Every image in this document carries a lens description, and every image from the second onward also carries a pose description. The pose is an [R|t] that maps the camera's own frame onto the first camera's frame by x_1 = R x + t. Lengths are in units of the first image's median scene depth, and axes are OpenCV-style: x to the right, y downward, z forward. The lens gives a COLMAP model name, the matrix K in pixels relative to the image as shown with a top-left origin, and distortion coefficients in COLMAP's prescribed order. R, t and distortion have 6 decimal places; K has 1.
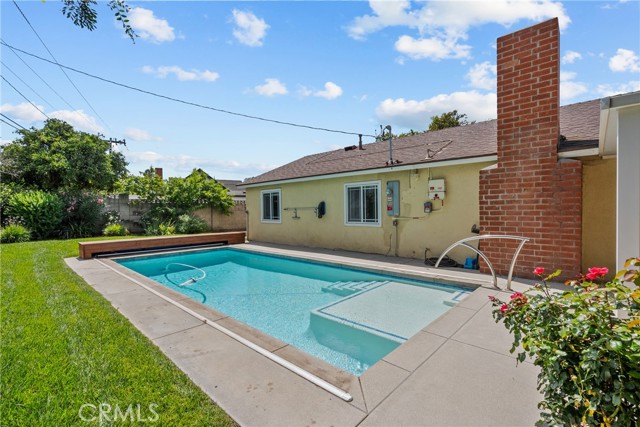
lens RADIAL K [[291.9, 0, 318.9], [0, 291.9, 212.9], [0, 0, 1]] dist [-0.004591, 0.002231]
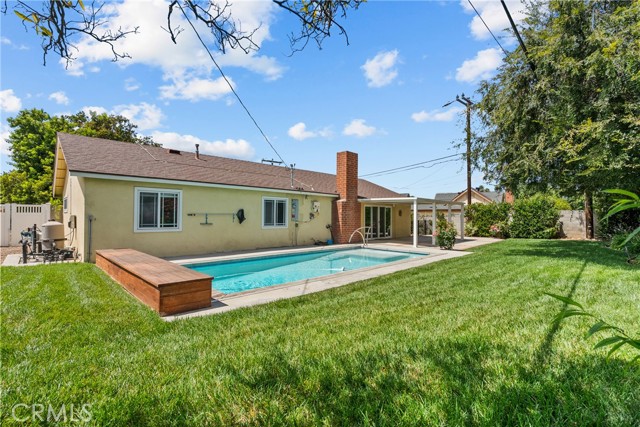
lens RADIAL K [[291.9, 0, 319.3], [0, 291.9, 212.0], [0, 0, 1]] dist [-0.004591, 0.002231]
pose [[0.036431, 0.027227, 0.998965, -1.275811], [0.001010, 0.999627, -0.027282, 0.004880], [-0.999336, 0.002003, 0.036390, 0.755684]]
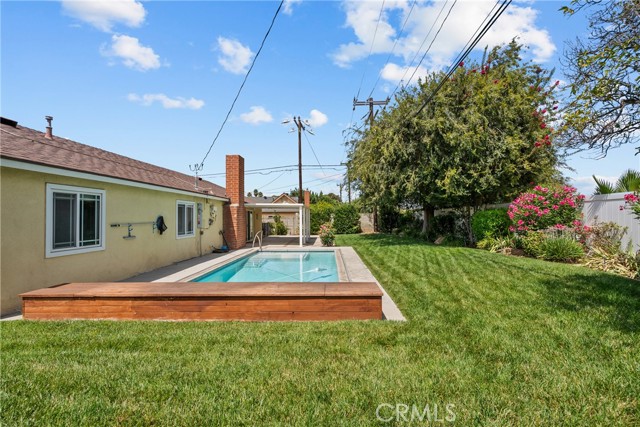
lens RADIAL K [[291.9, 0, 319.8], [0, 291.9, 212.5], [0, 0, 1]] dist [-0.004591, 0.002231]
pose [[-0.658164, 0.029543, 0.752295, -1.137244], [0.022606, 0.999555, -0.019475, -0.023527], [-0.752535, 0.004189, -0.658539, 1.406596]]
